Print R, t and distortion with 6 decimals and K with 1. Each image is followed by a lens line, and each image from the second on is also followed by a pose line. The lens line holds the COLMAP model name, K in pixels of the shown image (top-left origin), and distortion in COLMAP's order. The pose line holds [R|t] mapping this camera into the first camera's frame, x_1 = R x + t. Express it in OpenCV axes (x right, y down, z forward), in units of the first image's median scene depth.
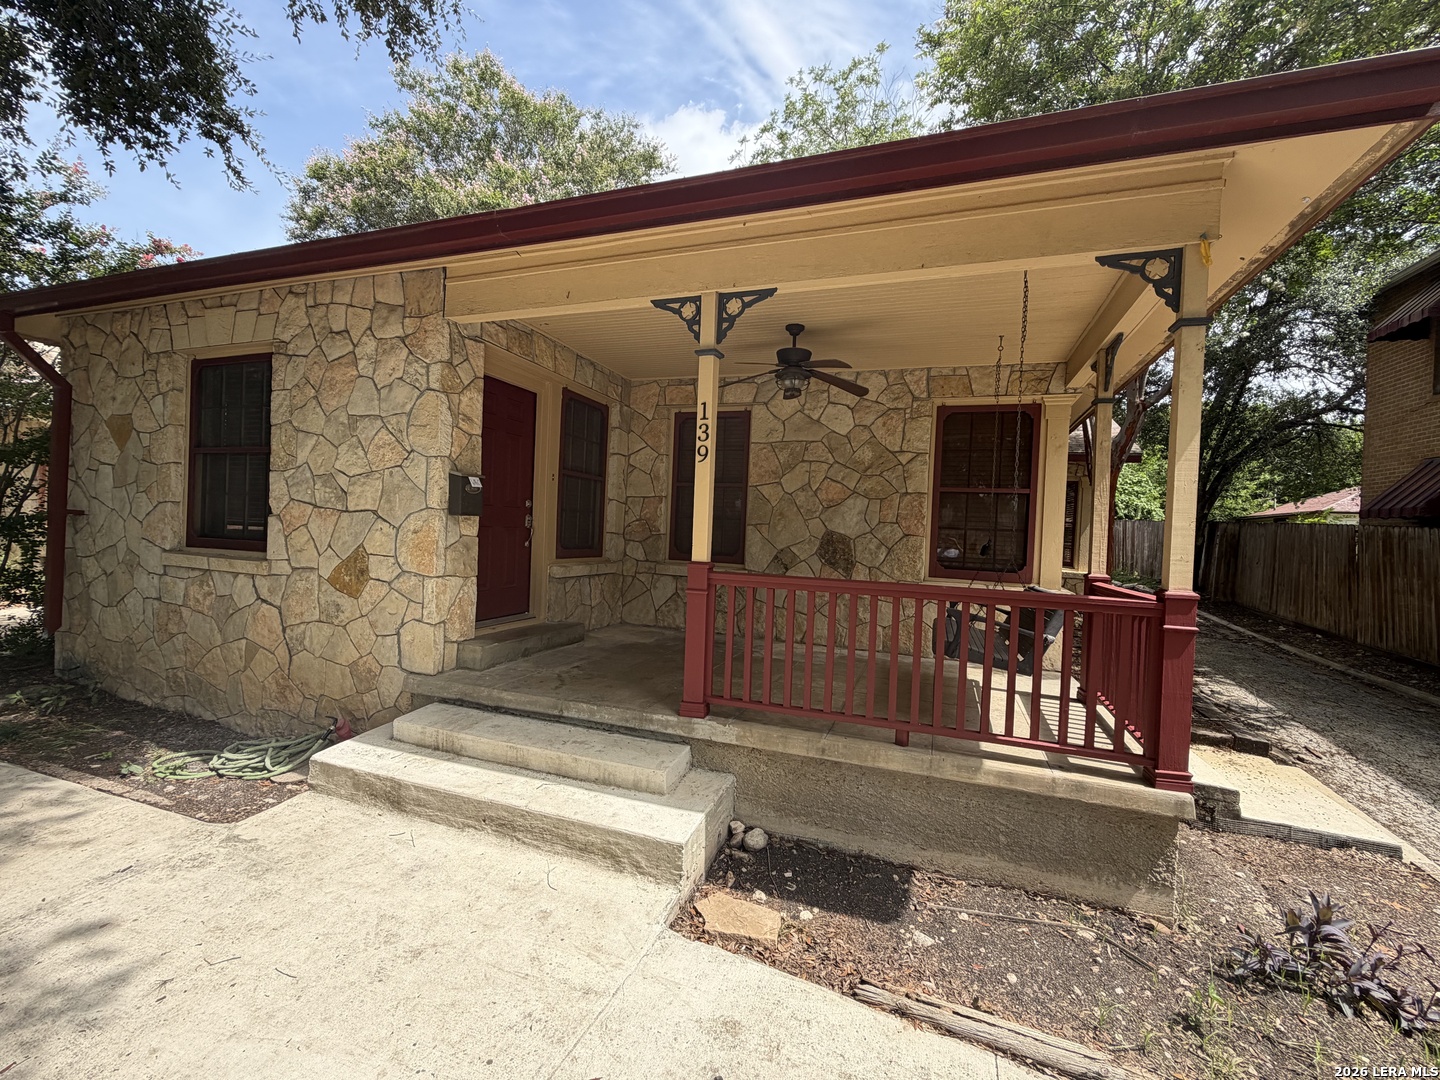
lens RADIAL K [[612.5, 0, 717.9], [0, 612.5, 539.9], [0, 0, 1]] dist [0.001450, -0.000343]
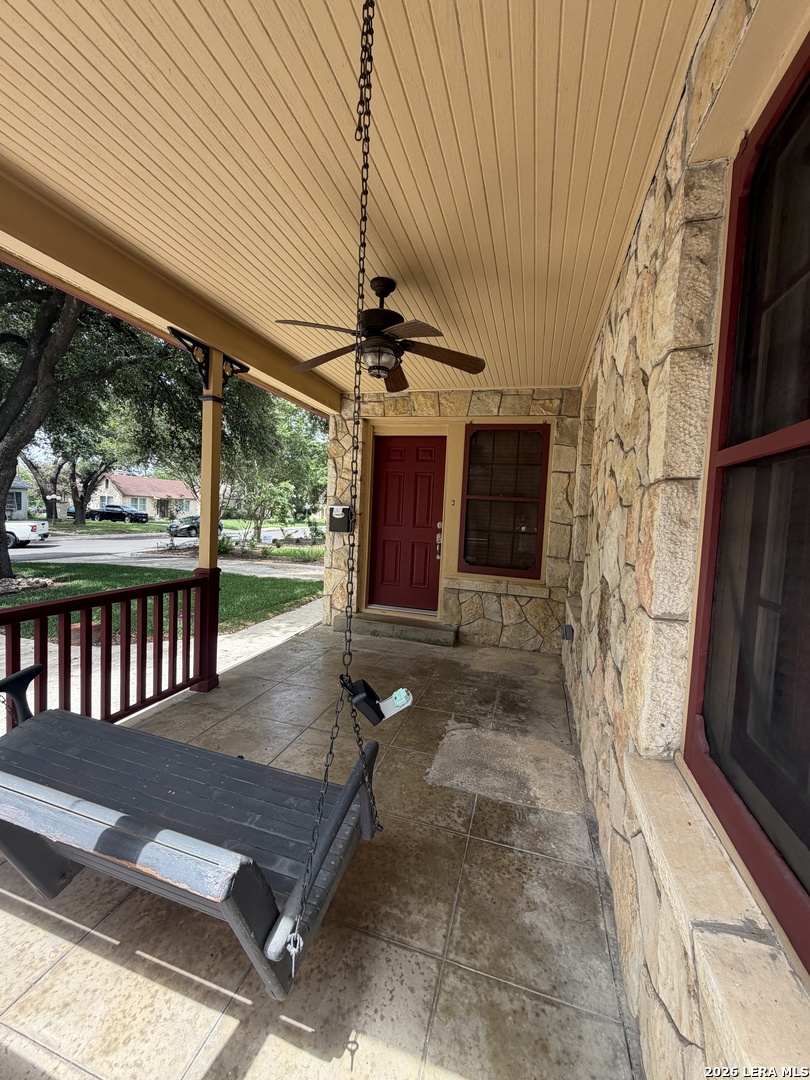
lens RADIAL K [[429.4, 0, 404.2], [0, 429.4, 535.8], [0, 0, 1]] dist [0.000391, 0.000102]
pose [[0.053247, 0.015620, -0.998459, 0.681252], [-0.062779, 0.997952, 0.012264, -0.052504], [0.996606, 0.062029, 0.054119, 1.057016]]
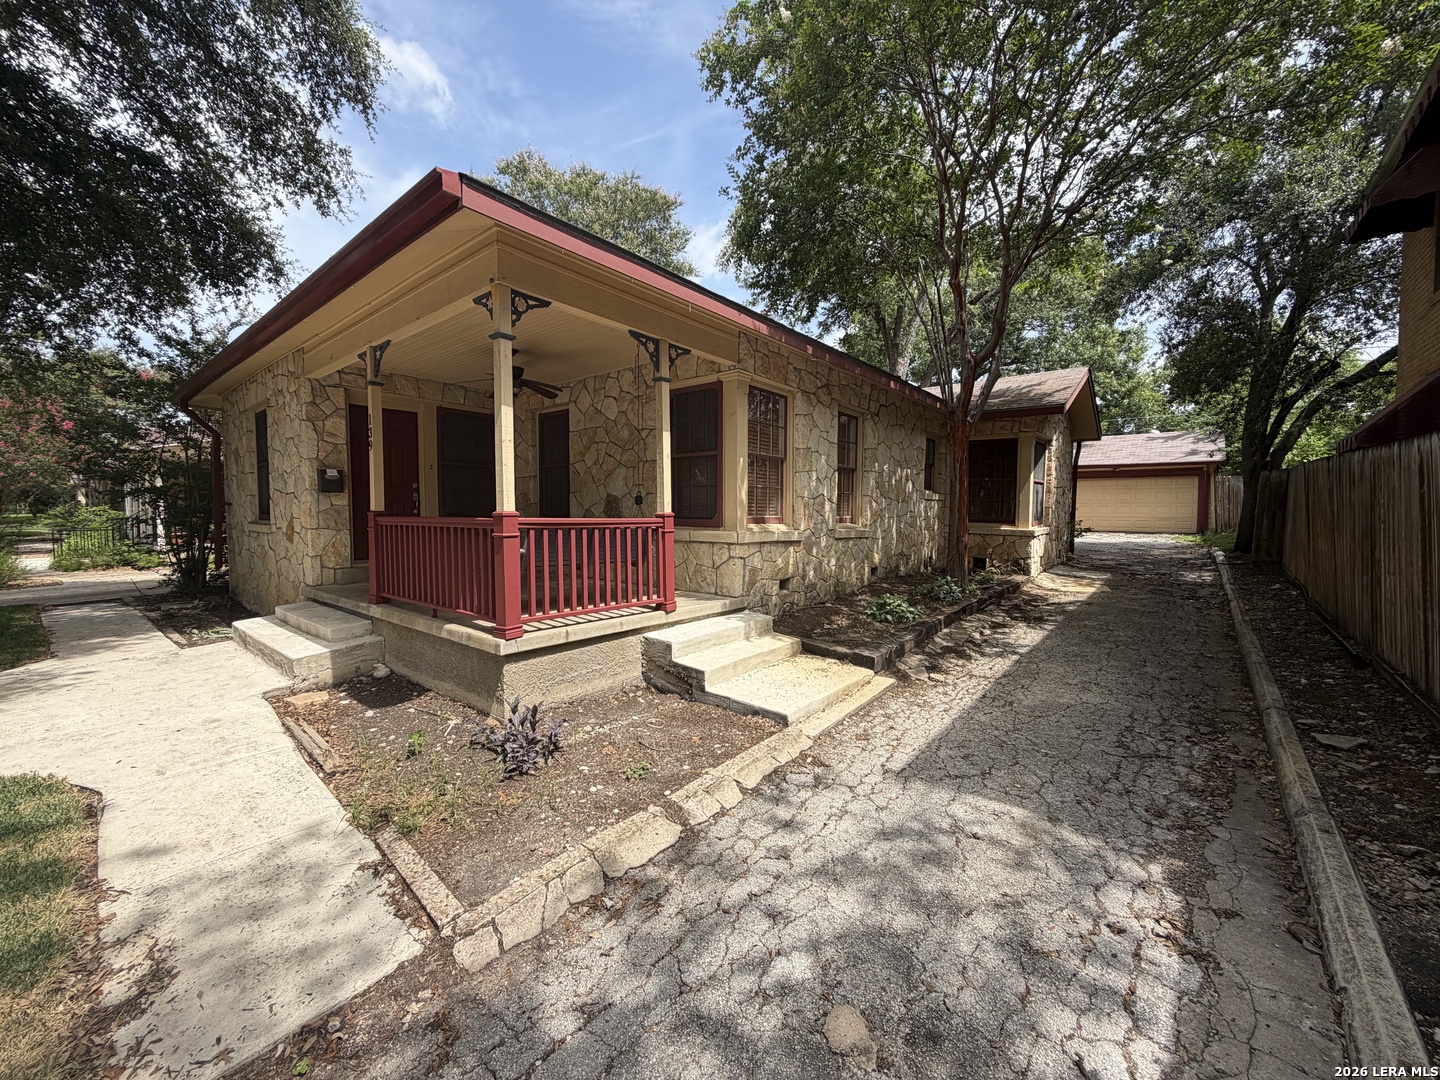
lens RADIAL K [[572.6, 0, 716.7], [0, 572.6, 540.1], [0, 0, 1]] dist [0.000391, 0.000102]
pose [[0.938258, -0.022200, -0.345222, 1.067639], [0.030875, 0.999330, 0.019649, 0.087514], [0.344555, -0.029095, 0.938315, -0.105850]]
